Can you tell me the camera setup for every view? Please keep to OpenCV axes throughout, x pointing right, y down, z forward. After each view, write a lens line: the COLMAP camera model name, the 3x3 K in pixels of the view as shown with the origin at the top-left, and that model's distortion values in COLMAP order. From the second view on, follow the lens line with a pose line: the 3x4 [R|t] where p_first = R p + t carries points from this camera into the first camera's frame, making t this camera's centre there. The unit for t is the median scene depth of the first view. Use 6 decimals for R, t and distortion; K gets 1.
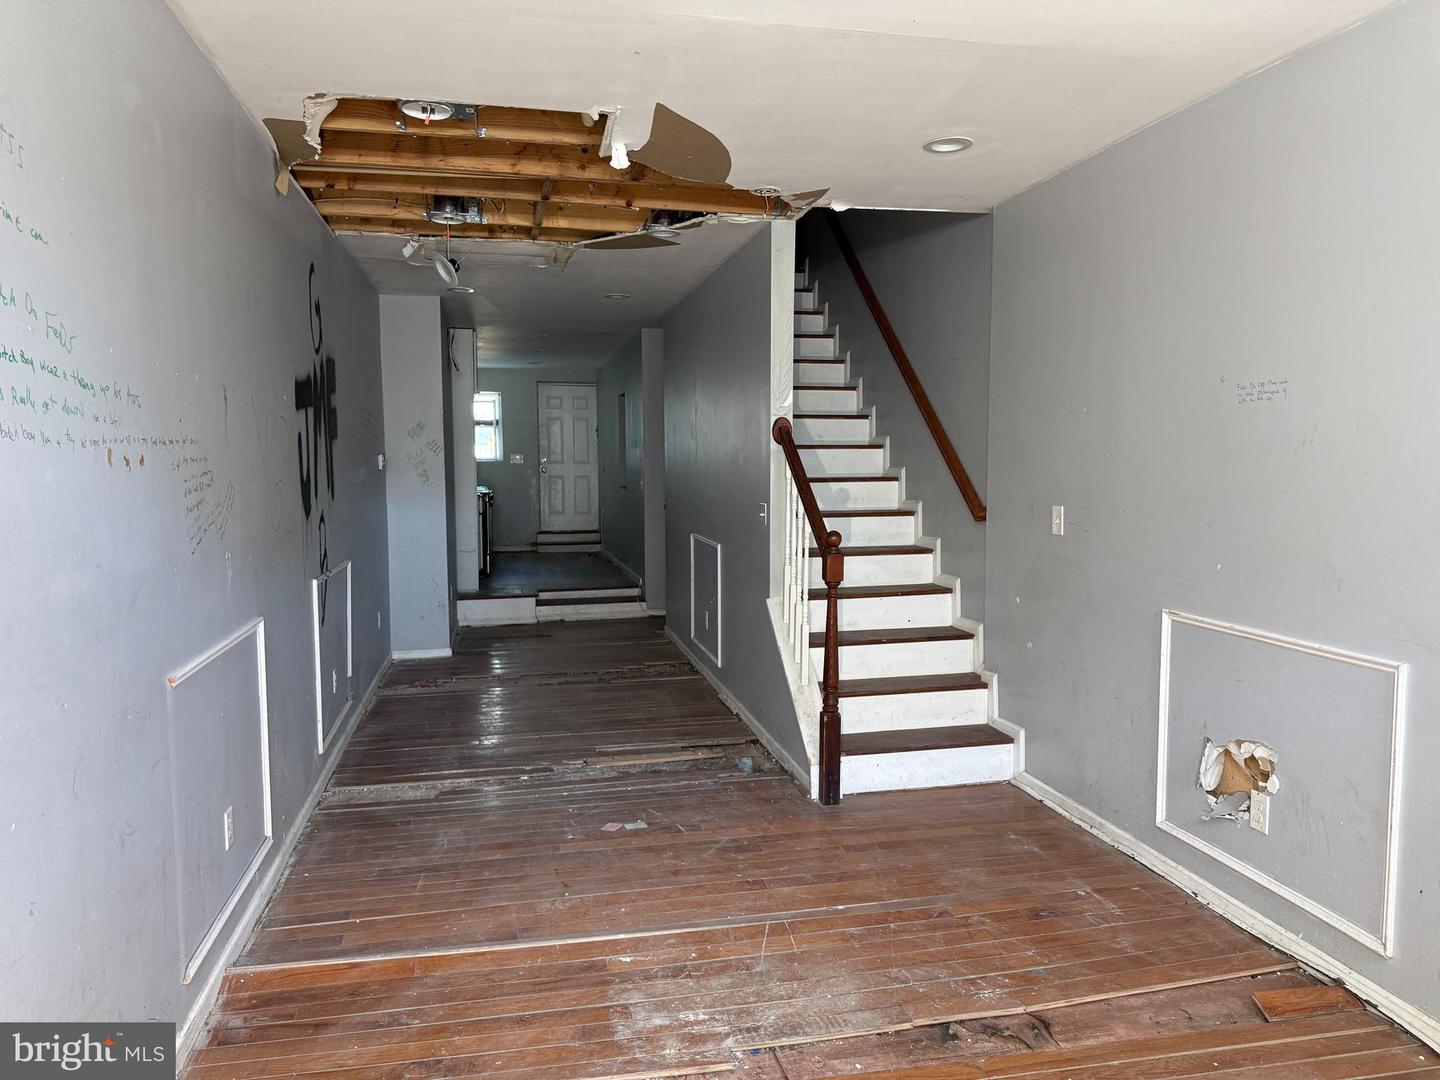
lens RADIAL K [[1017.7, 0, 719.2], [0, 1017.7, 542.2], [0, 0, 1]] dist [0.012679, -0.040460]
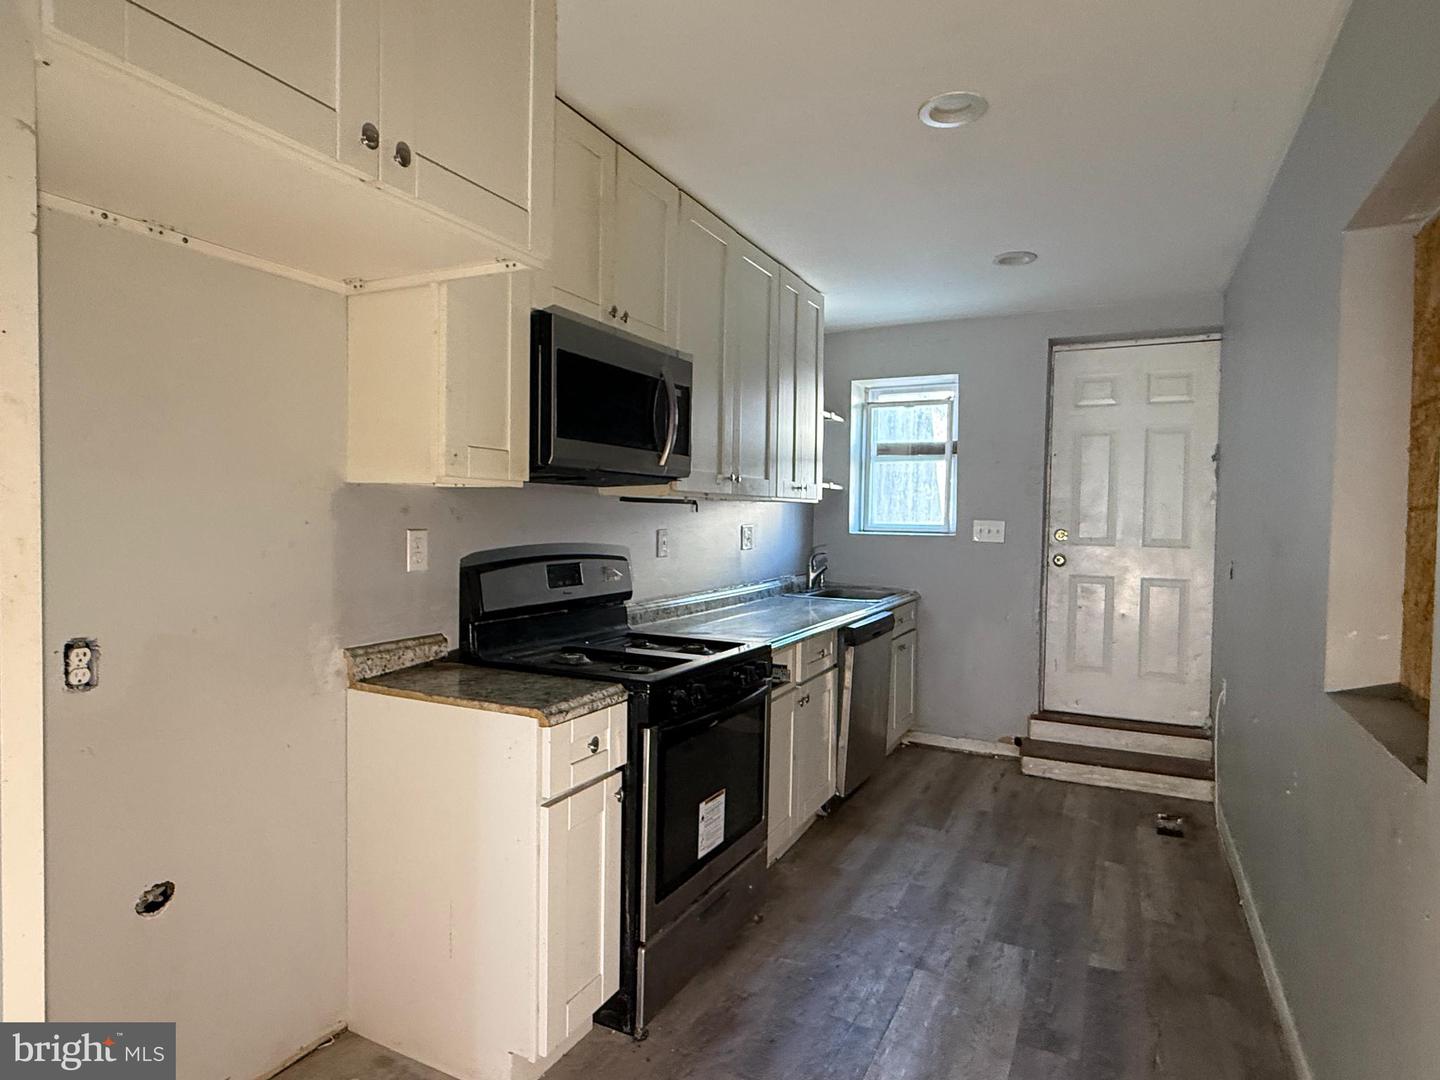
lens RADIAL K [[797.2, 0, 709.4], [0, 797.2, 536.5], [0, 0, 1]] dist [-0.030759, 0.007816]
pose [[0.761890, 0.034874, -0.646767, -0.074390], [-0.071678, 0.996956, -0.030680, -0.060342], [0.643728, 0.069734, 0.762070, 0.666947]]
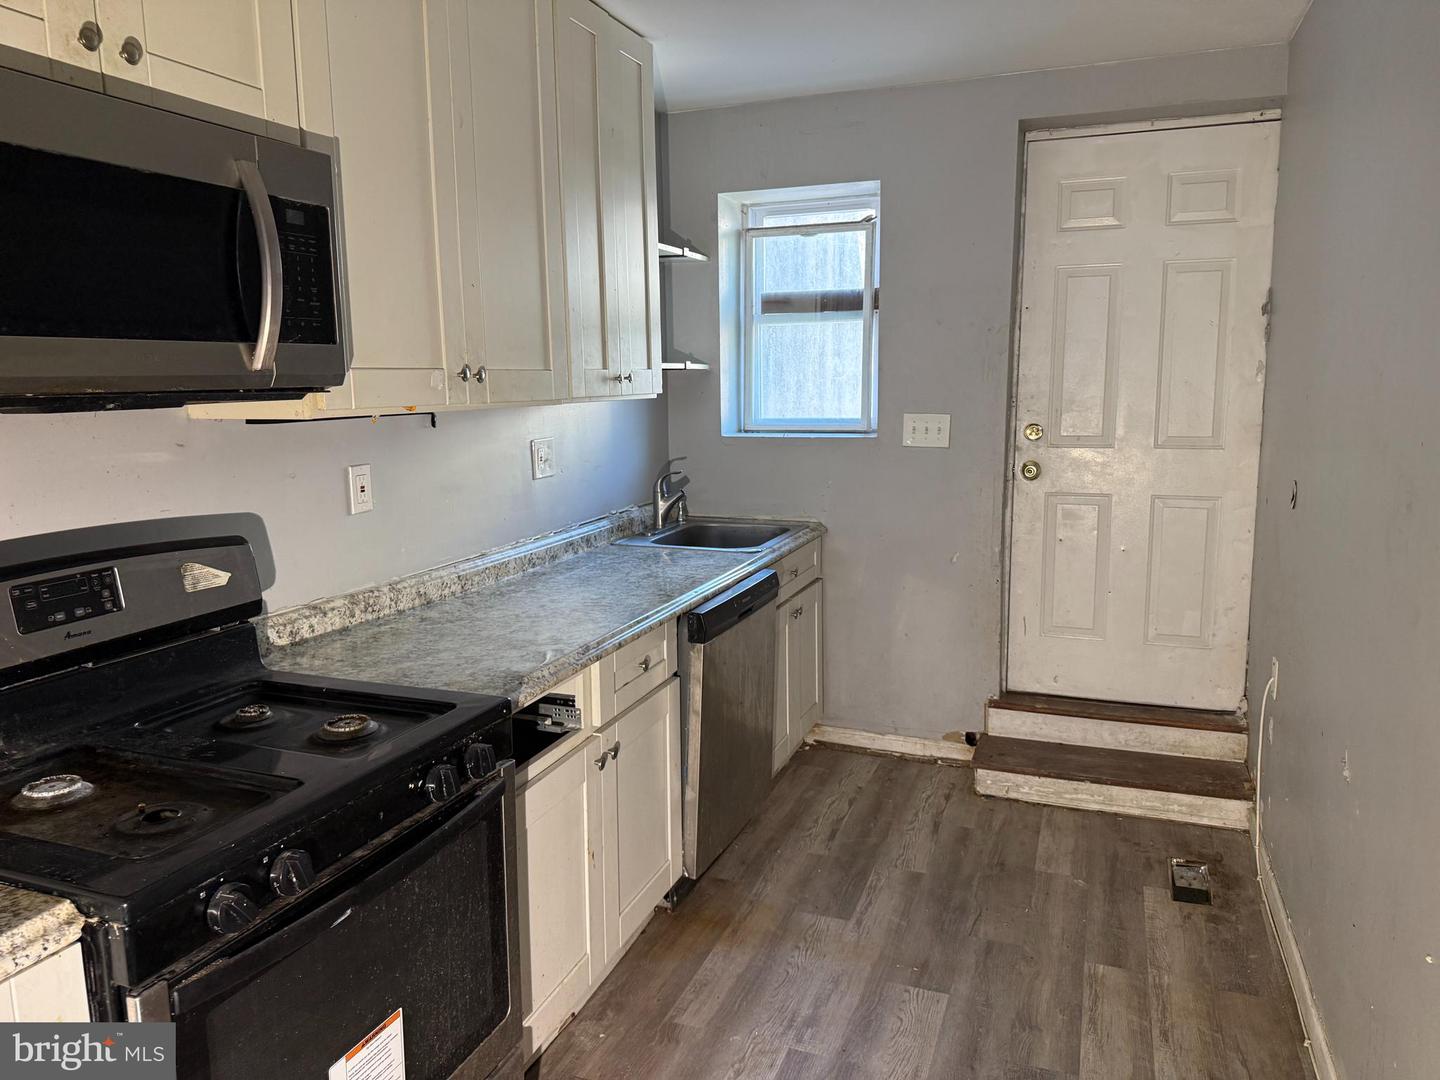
lens RADIAL K [[1017.7, 0, 711.5], [0, 1017.7, 540.4], [0, 0, 1]] dist [0.012679, -0.040460]
pose [[0.830973, 0.082107, -0.550220, -0.092715], [-0.036710, 0.994986, 0.093036, -0.074025], [0.555100, -0.057112, 0.829821, 0.726958]]
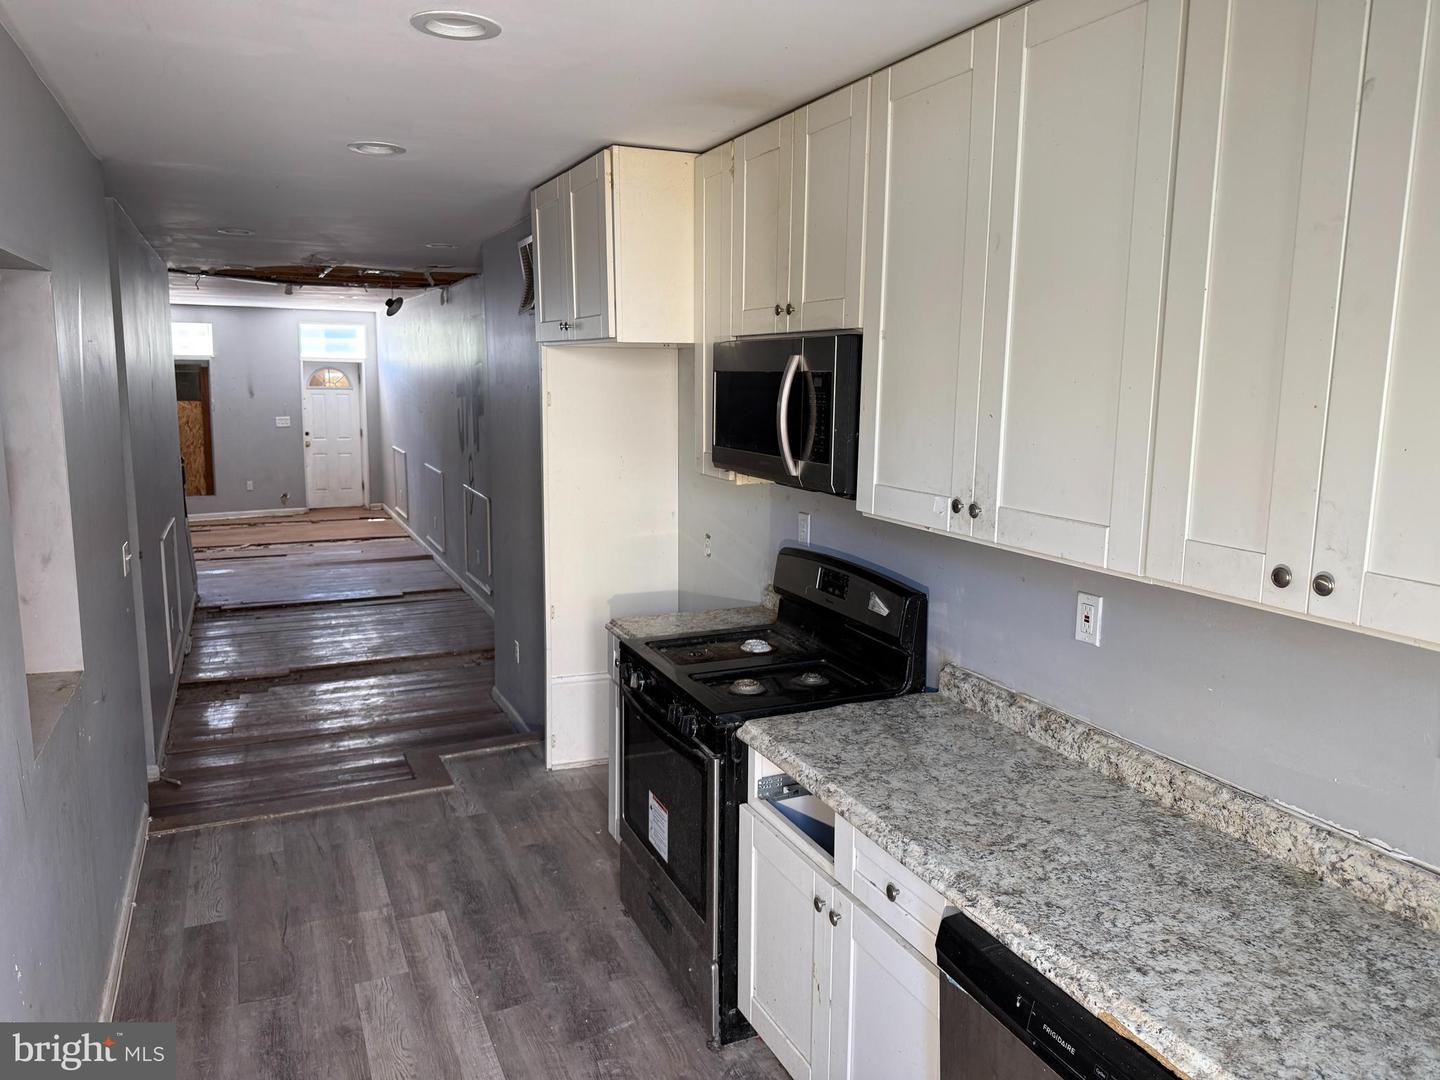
lens RADIAL K [[1017.7, 0, 726.1], [0, 1017.7, 534.3], [0, 0, 1]] dist [0.012679, -0.040460]
pose [[-0.976723, 0.018391, -0.213716, -0.143880], [-0.033302, 0.971236, 0.235779, -0.112973], [0.211905, 0.237408, -0.948016, 0.968782]]
